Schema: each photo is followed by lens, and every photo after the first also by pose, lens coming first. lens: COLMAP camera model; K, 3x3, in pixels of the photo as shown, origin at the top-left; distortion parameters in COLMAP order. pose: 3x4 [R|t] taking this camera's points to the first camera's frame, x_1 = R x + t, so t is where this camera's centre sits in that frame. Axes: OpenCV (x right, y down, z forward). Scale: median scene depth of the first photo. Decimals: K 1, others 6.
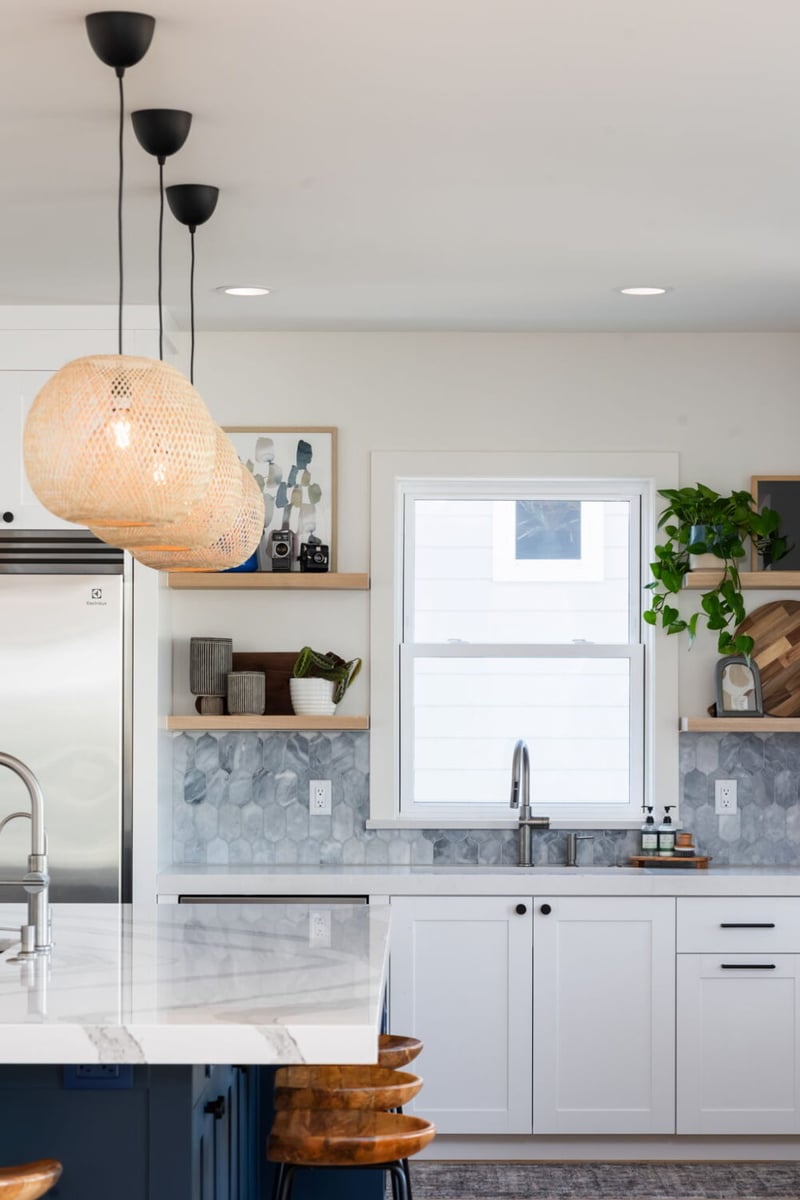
lens RADIAL K [[2850.3, 0, 398.7], [0, 2850.3, 740.4], [0, 0, 1]] dist [0.044584, 0.000000]
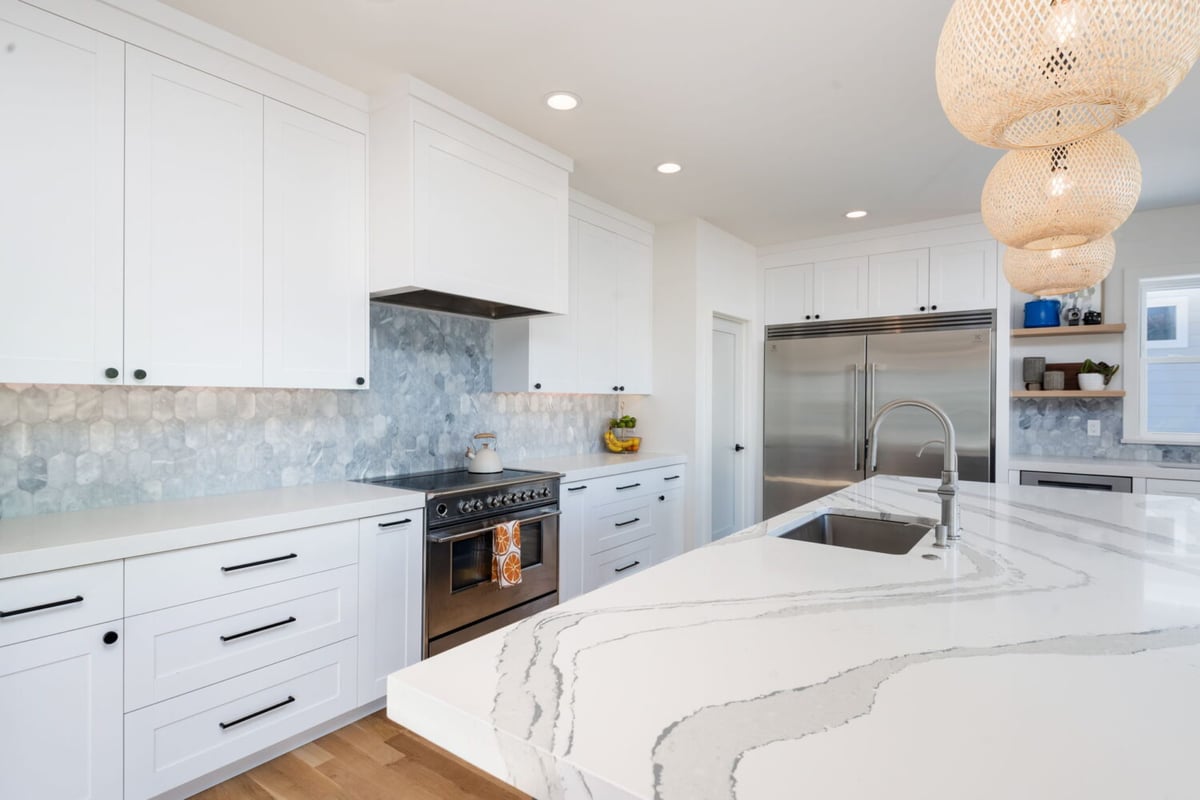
lens RADIAL K [[592.6, 0, 612.8], [0, 592.6, 401.2], [0, 0, 1]] dist [0.007752, -0.013018]
pose [[0.802100, 0.003551, -0.597179, -0.052416], [-0.008805, 0.999944, -0.005881, 0.005329], [0.597124, 0.009975, 0.802087, 0.408923]]
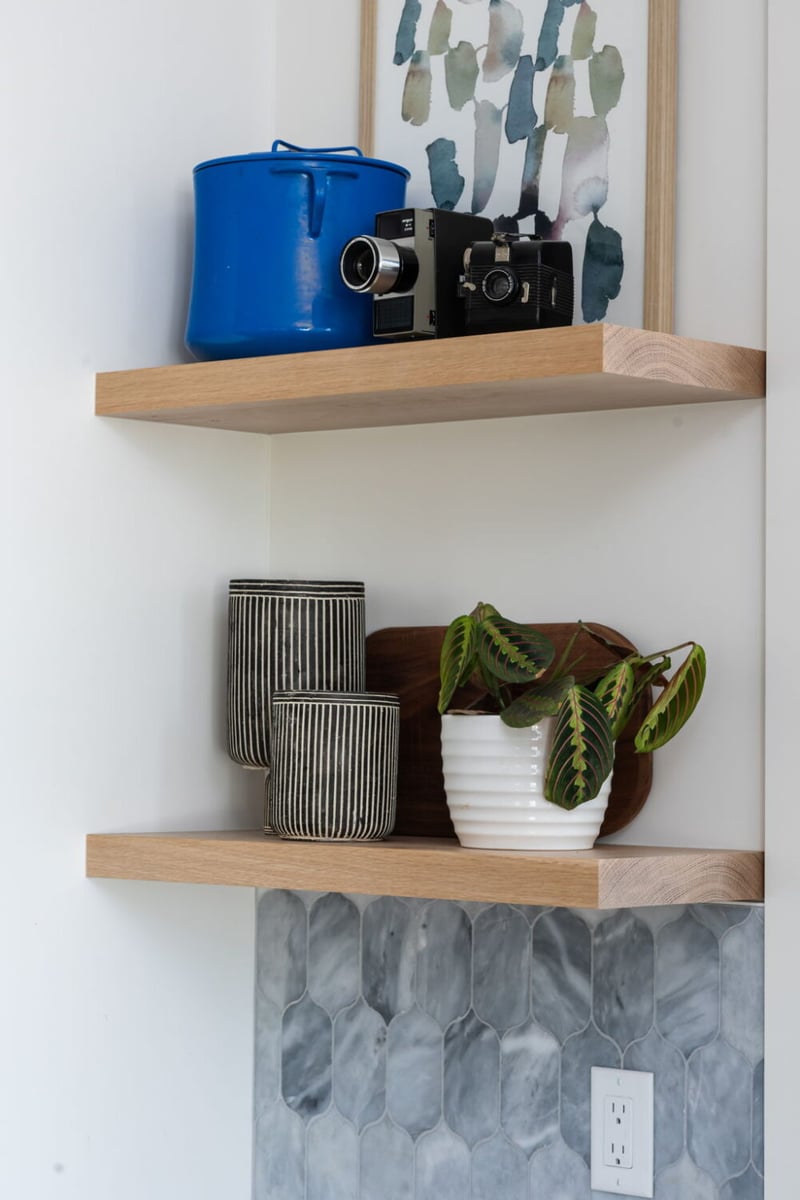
lens RADIAL K [[2940.7, 0, 402.0], [0, 2940.7, 588.2], [0, 0, 1]] dist [-0.007196, 0.000000]
pose [[0.742107, -0.021412, -0.669939, 0.154934], [-0.009924, 0.999029, -0.042923, -0.021489], [0.670208, 0.038502, 0.741174, 0.765186]]
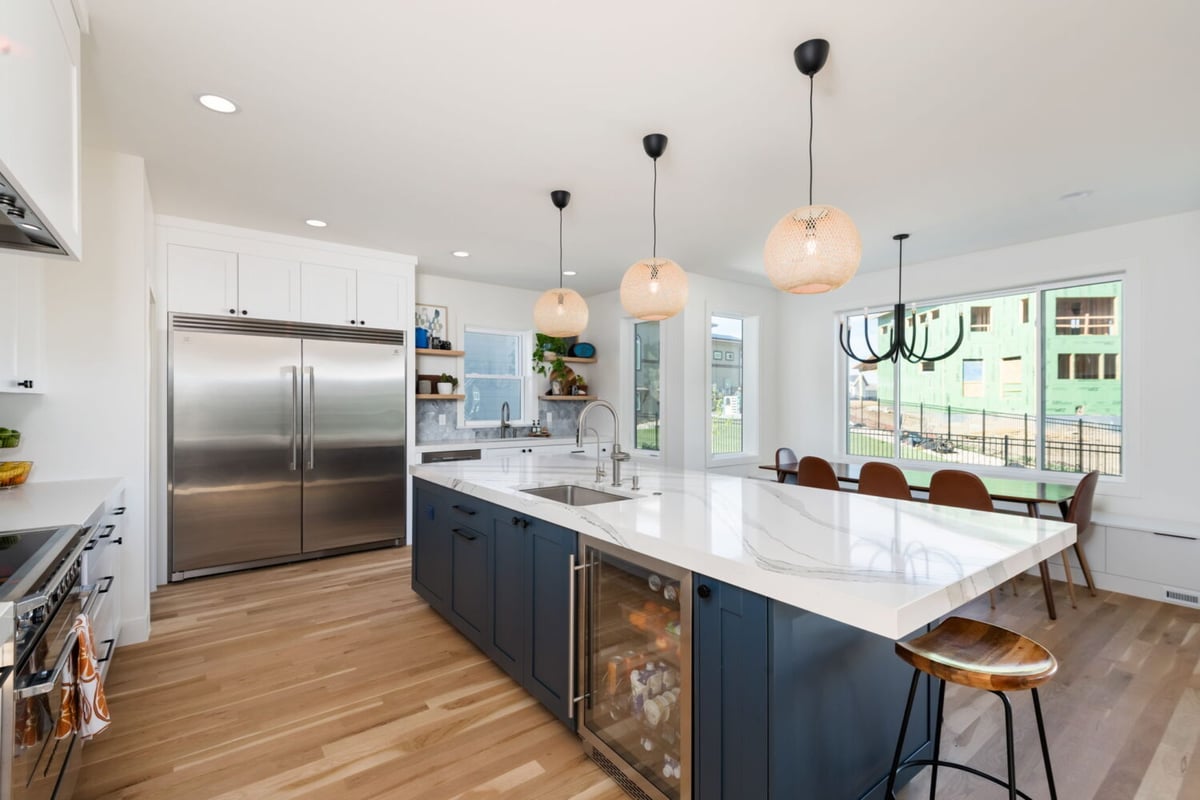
lens RADIAL K [[522.2, 0, 608.0], [0, 522.2, 399.9], [0, 0, 1]] dist [0.008679, 0.000266]
pose [[0.794205, -0.000015, 0.607650, -0.239746], [0.007886, 0.999916, -0.010282, 0.004946], [-0.607598, 0.012958, 0.794139, 0.411968]]
